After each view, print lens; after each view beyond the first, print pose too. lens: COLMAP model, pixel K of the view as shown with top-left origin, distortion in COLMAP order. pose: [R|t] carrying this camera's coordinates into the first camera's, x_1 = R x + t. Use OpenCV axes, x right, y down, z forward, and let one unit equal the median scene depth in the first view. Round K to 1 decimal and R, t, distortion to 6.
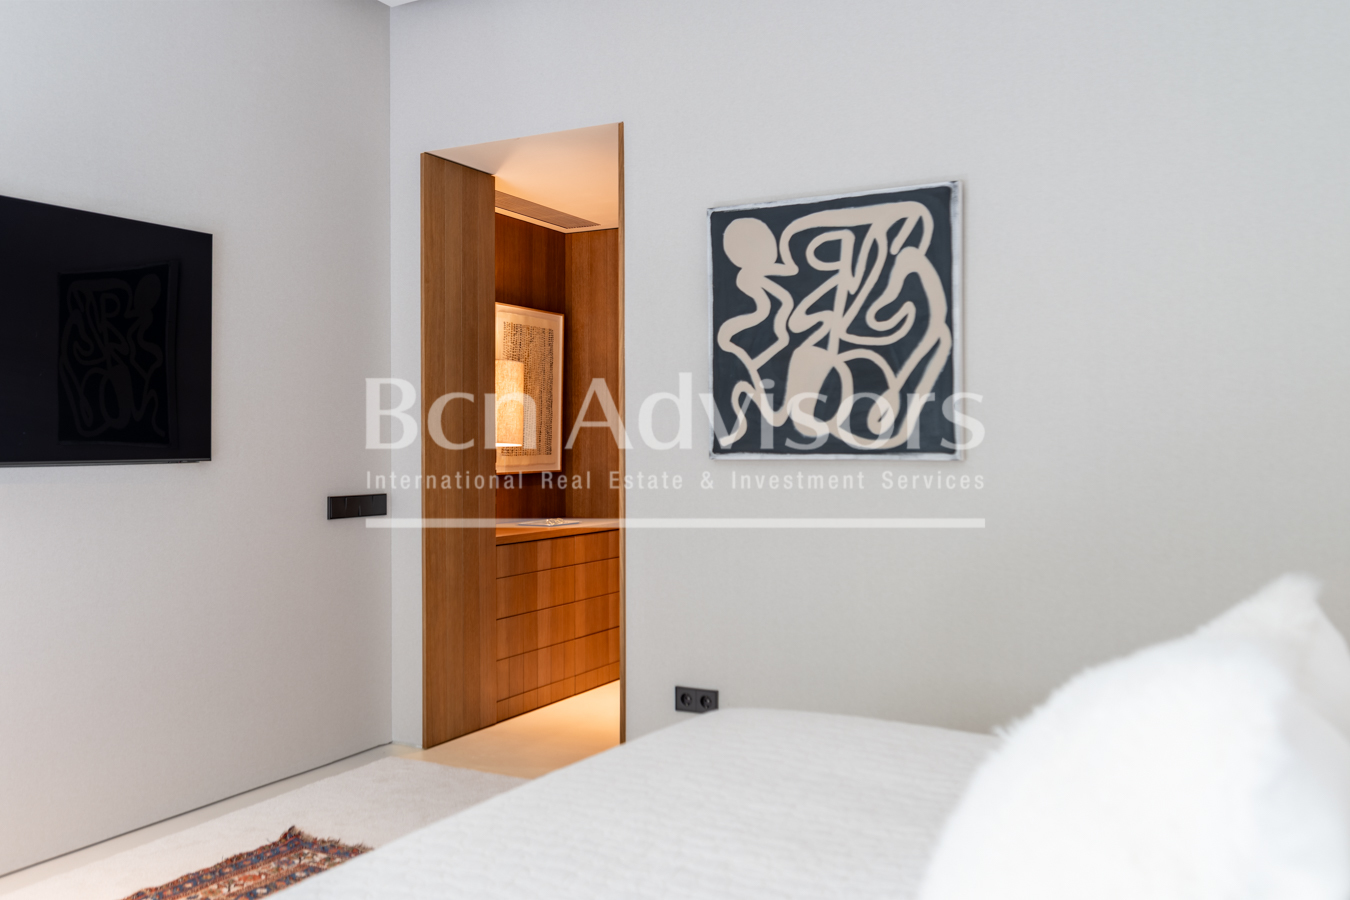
lens RADIAL K [[1159.1, 0, 666.7], [0, 1159.1, 448.4], [0, 0, 1]] dist [-0.005902, 0.002643]
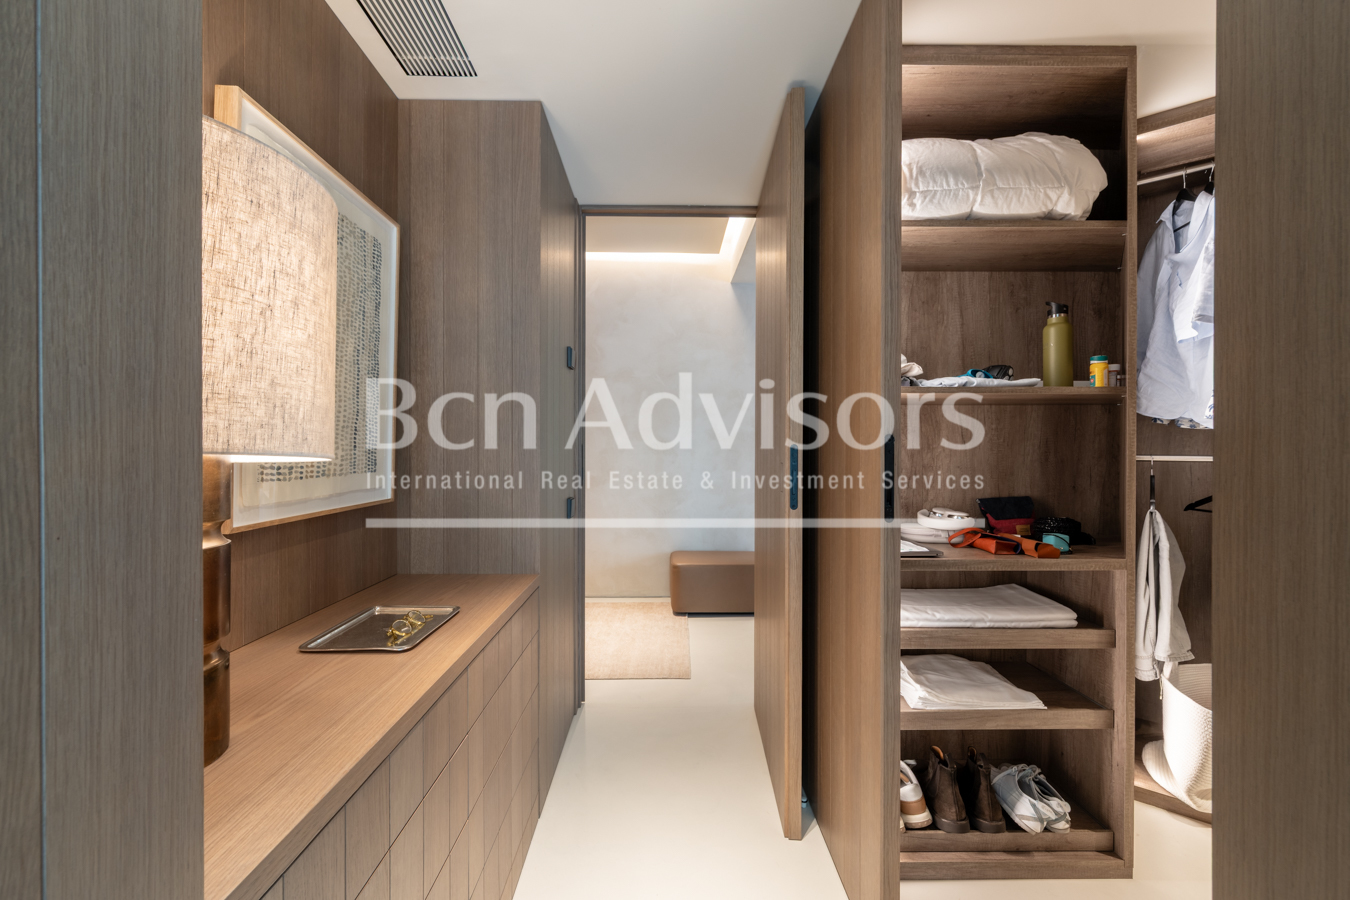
lens RADIAL K [[529.2, 0, 671.0], [0, 529.2, 452.1], [0, 0, 1]] dist [-0.002233, 0.000811]
pose [[0.876278, 0.003512, 0.481793, -0.097829], [-0.001614, 0.999989, -0.004354, -0.002832], [-0.481804, 0.003038, 0.876274, 0.715123]]
